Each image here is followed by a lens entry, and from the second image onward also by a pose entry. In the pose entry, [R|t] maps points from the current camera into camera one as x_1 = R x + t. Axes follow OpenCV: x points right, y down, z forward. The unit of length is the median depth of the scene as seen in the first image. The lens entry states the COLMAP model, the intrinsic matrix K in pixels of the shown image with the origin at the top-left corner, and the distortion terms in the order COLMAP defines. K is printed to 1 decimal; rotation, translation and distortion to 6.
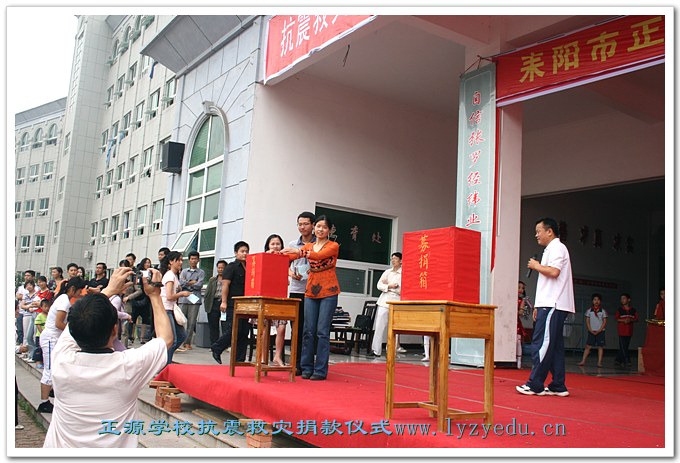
lens RADIAL K [[639.7, 0, 340.0], [0, 639.7, 231.5], [0, 0, 1]] dist [-0.125656, 0.134544]
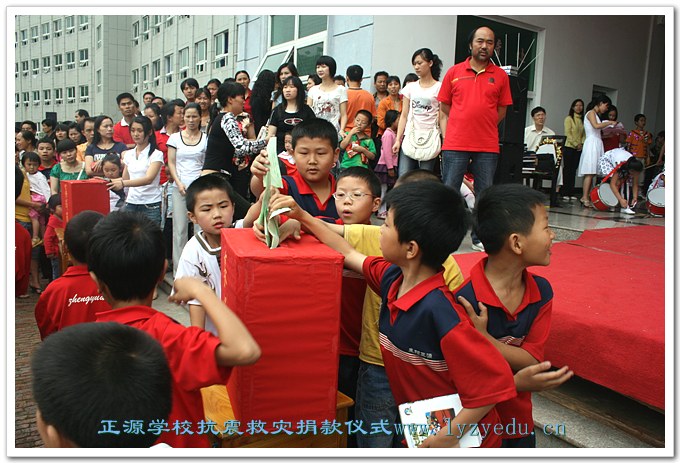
lens RADIAL K [[558.9, 0, 340.0], [0, 558.9, 231.5], [0, 0, 1]] dist [-0.140404, 0.124524]
pose [[0.999634, -0.017030, -0.021037, -0.049347], [0.022059, 0.962978, 0.268675, 0.010501], [0.015683, -0.269041, 0.963001, 0.092607]]
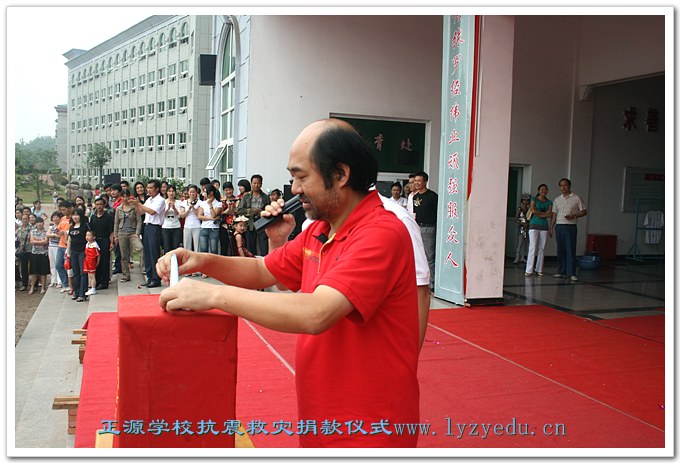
lens RADIAL K [[639.7, 0, 340.0], [0, 639.7, 231.5], [0, 0, 1]] dist [-0.125656, 0.134544]
pose [[0.968972, -0.013291, -0.246813, 0.060217], [0.059800, 0.981494, 0.181916, -0.012982], [0.239828, -0.191031, 0.951835, 0.024796]]
